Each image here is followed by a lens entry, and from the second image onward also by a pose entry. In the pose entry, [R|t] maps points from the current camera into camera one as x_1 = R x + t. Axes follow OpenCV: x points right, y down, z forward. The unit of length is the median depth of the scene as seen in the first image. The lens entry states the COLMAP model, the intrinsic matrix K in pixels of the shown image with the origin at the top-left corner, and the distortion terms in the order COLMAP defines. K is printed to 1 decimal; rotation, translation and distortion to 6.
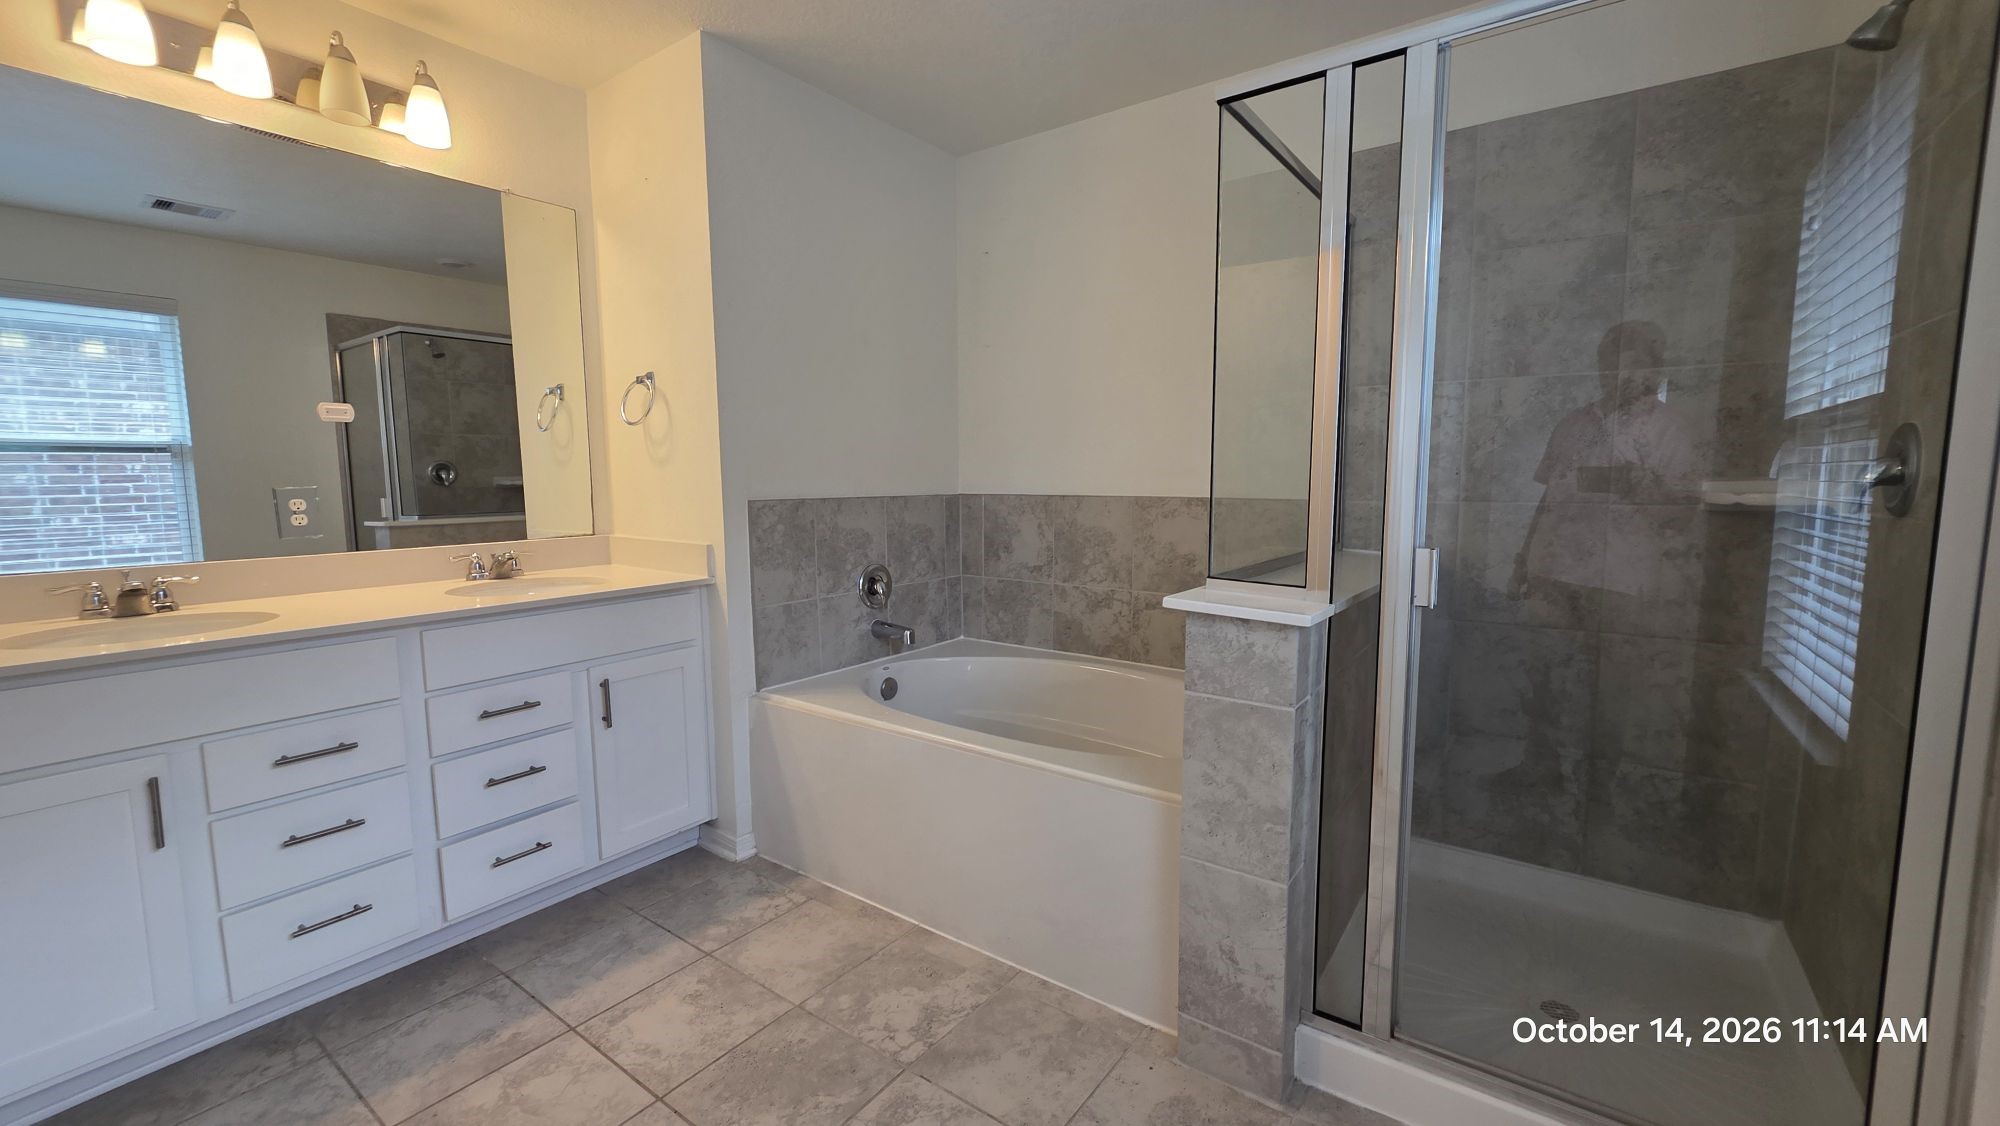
lens RADIAL K [[800.7, 0, 1001.3], [0, 800.7, 554.6], [0, 0, 1]] dist [0.001251, 0.000762]
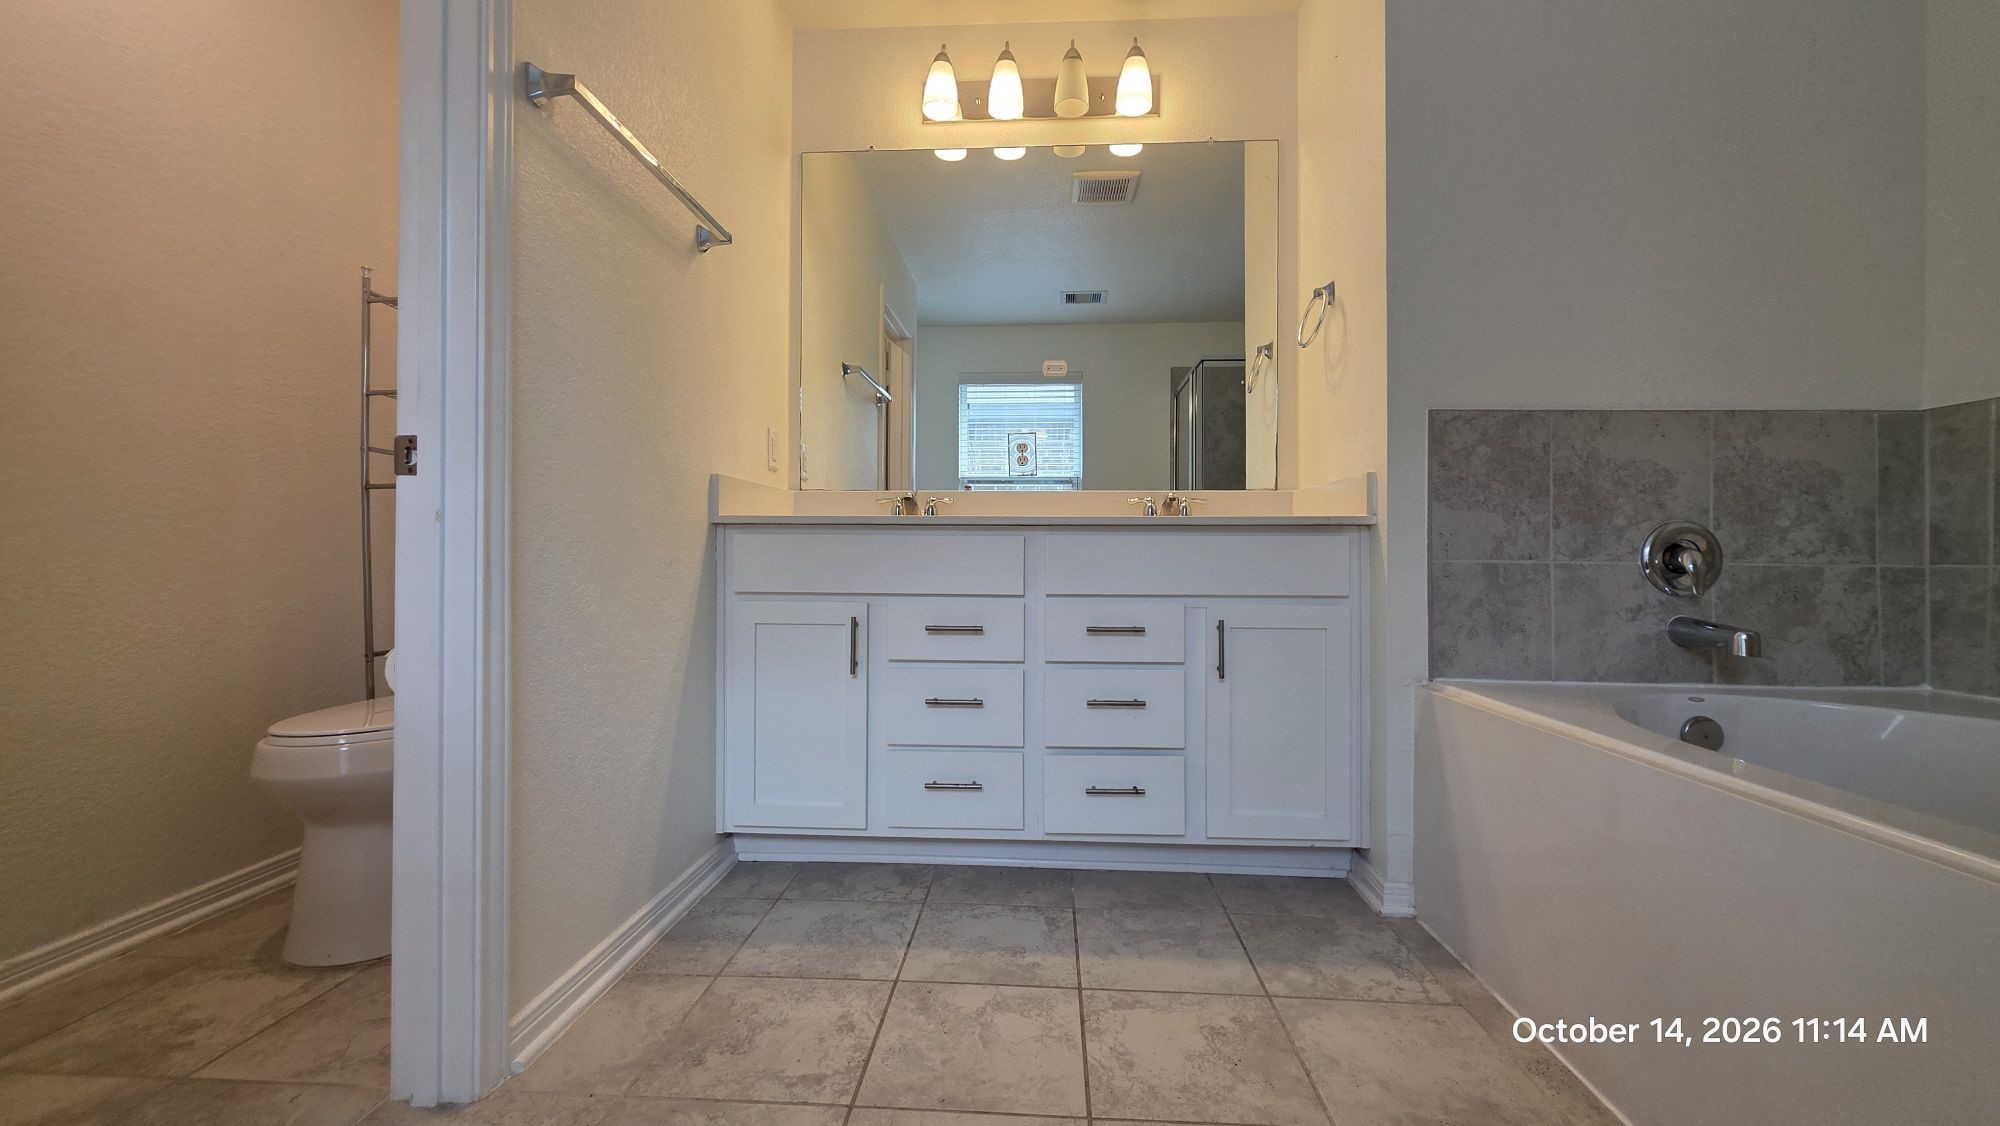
lens RADIAL K [[800.7, 0, 1001.3], [0, 800.7, 554.6], [0, 0, 1]] dist [0.001251, 0.000762]
pose [[0.542536, 0.004400, -0.840021, 0.080448], [-0.093559, 0.994081, -0.055219, 0.135705], [0.834806, 0.108550, 0.539736, 0.298377]]
